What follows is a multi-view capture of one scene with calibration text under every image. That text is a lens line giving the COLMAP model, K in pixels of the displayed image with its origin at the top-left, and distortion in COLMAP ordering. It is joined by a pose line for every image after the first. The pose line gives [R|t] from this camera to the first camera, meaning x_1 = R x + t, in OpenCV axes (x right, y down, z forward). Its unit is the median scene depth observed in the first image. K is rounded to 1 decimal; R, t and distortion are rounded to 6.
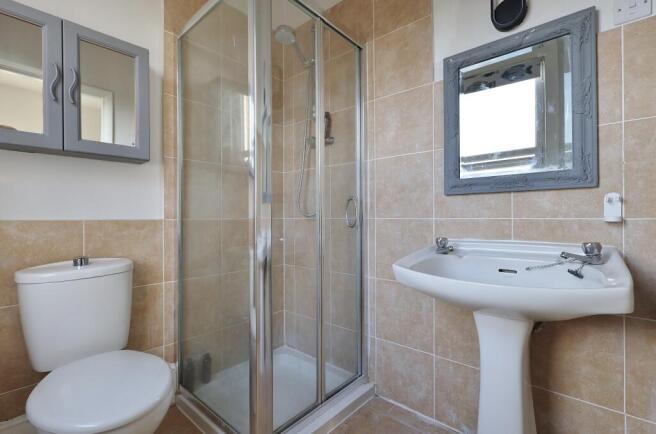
lens RADIAL K [[303.1, 0, 328.8], [0, 303.1, 217.6], [0, 0, 1]] dist [-0.005212, 0.002396]
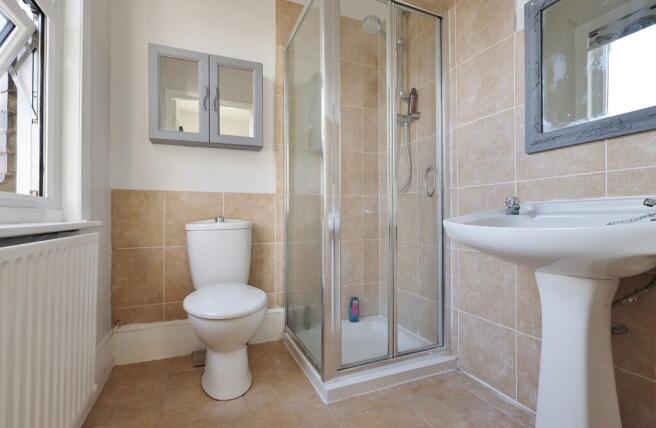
lens RADIAL K [[306.8, 0, 326.5], [0, 306.8, 213.9], [0, 0, 1]] dist [-0.005646, 0.002759]
pose [[0.901585, -0.000456, -0.432602, 0.226053], [-0.000642, 0.999997, -0.002393, 0.101345], [0.432602, 0.002435, 0.901582, -0.080965]]
